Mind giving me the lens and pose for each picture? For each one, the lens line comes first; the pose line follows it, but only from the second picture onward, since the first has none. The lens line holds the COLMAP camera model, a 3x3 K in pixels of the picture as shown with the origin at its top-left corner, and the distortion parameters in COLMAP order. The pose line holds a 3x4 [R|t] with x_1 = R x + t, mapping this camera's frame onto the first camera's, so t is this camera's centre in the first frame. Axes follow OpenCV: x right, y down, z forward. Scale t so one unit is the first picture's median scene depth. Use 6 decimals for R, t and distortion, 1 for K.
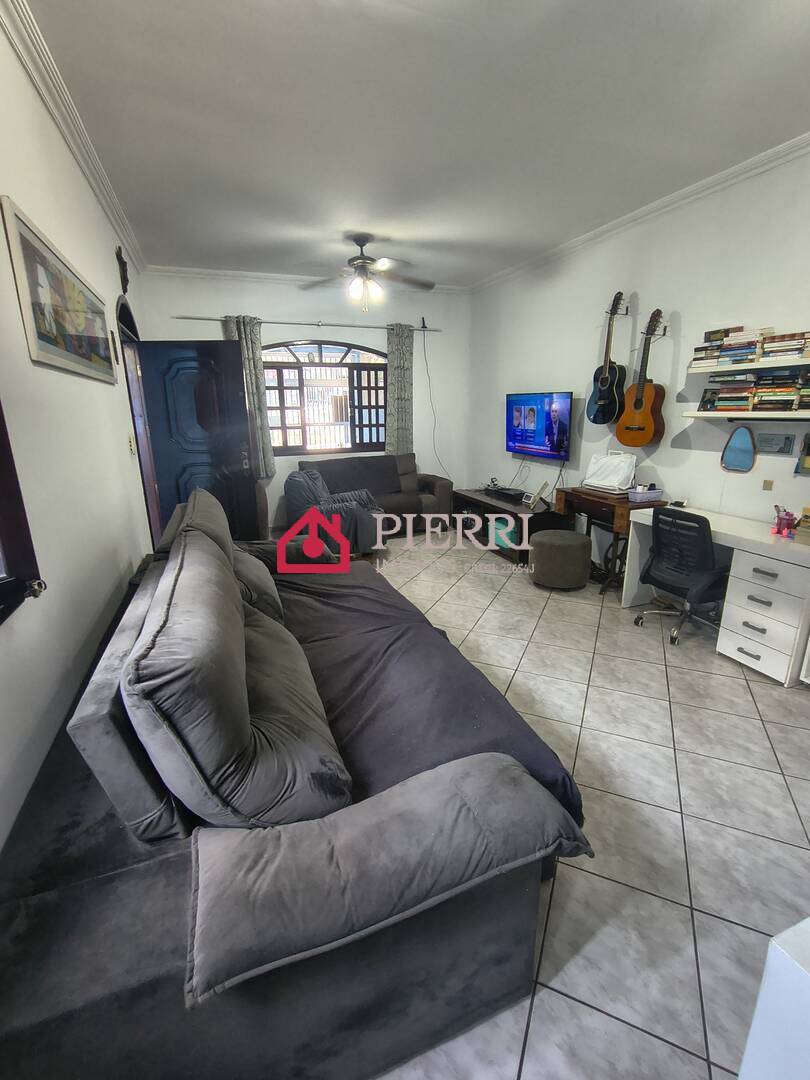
lens RADIAL K [[489.0, 0, 403.4], [0, 489.0, 541.7], [0, 0, 1]] dist [-0.001319, 0.000280]
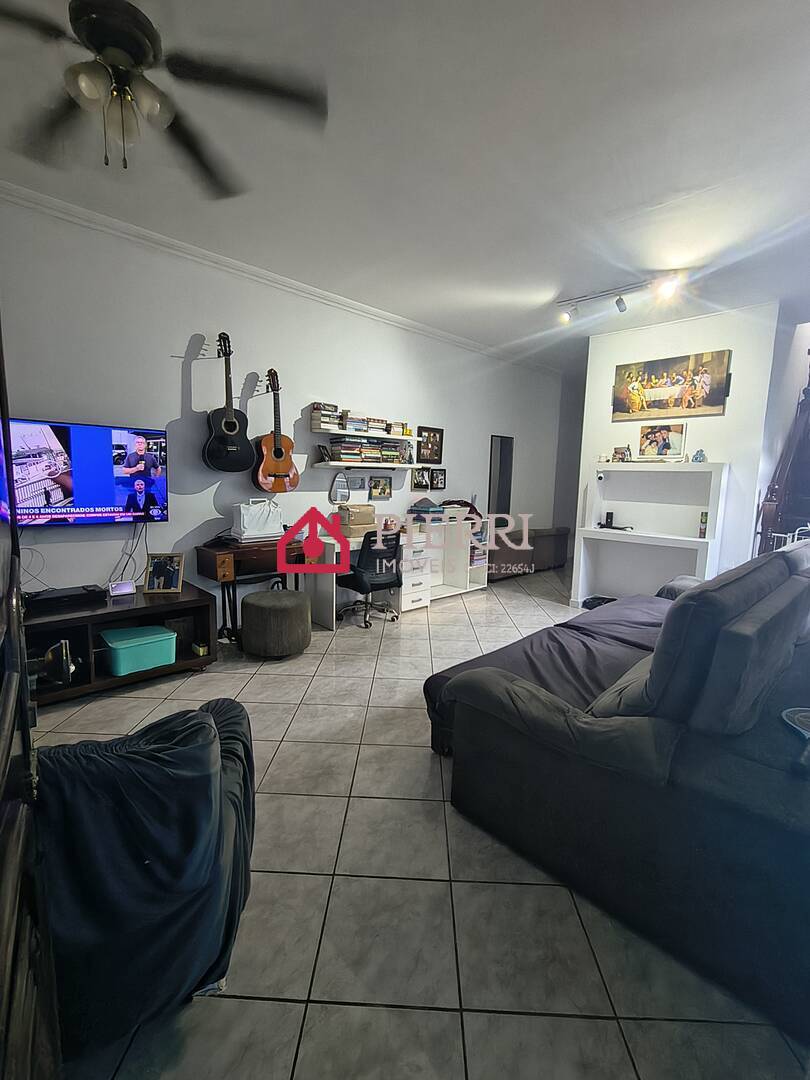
lens RADIAL K [[489.0, 0, 403.4], [0, 489.0, 541.7], [0, 0, 1]] dist [-0.001319, 0.000280]
pose [[-0.401765, -0.119051, 0.907971, -0.756739], [0.228720, 0.947044, 0.225379, -0.339736], [-0.886720, 0.298220, -0.353260, 1.465184]]
